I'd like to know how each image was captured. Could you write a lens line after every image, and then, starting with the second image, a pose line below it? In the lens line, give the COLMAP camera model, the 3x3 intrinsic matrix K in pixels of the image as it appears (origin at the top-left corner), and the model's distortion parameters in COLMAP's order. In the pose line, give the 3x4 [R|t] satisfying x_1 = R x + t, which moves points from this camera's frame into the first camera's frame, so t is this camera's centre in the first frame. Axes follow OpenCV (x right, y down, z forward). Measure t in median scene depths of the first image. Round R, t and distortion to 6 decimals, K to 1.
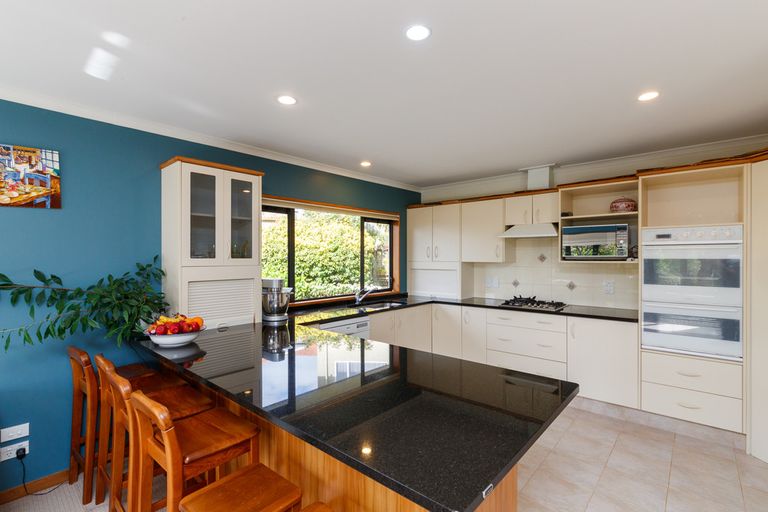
lens RADIAL K [[356.5, 0, 383.6], [0, 356.5, 255.0], [0, 0, 1]] dist [-0.001612, 0.000539]
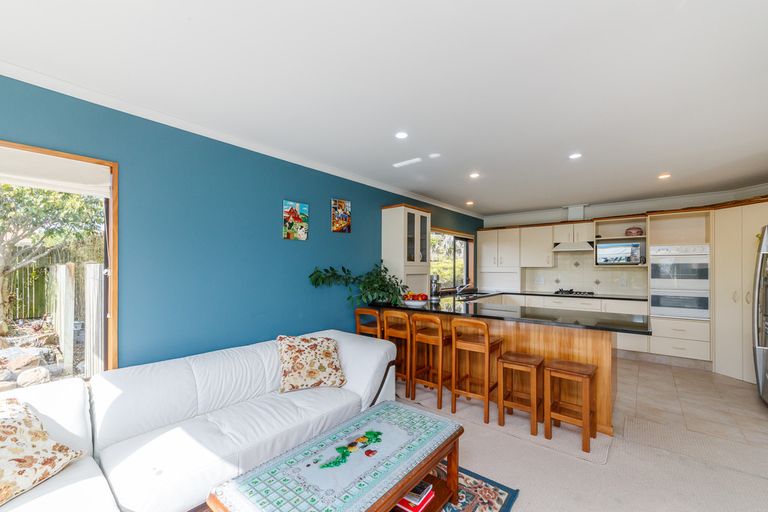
lens RADIAL K [[315.8, 0, 383.4], [0, 315.8, 264.1], [0, 0, 1]] dist [-0.000817, -0.000243]
pose [[0.999507, 0.005008, 0.030994, -0.559303], [-0.004747, 0.999953, -0.008494, 0.030298], [-0.031035, 0.008343, 0.999483, -0.438132]]
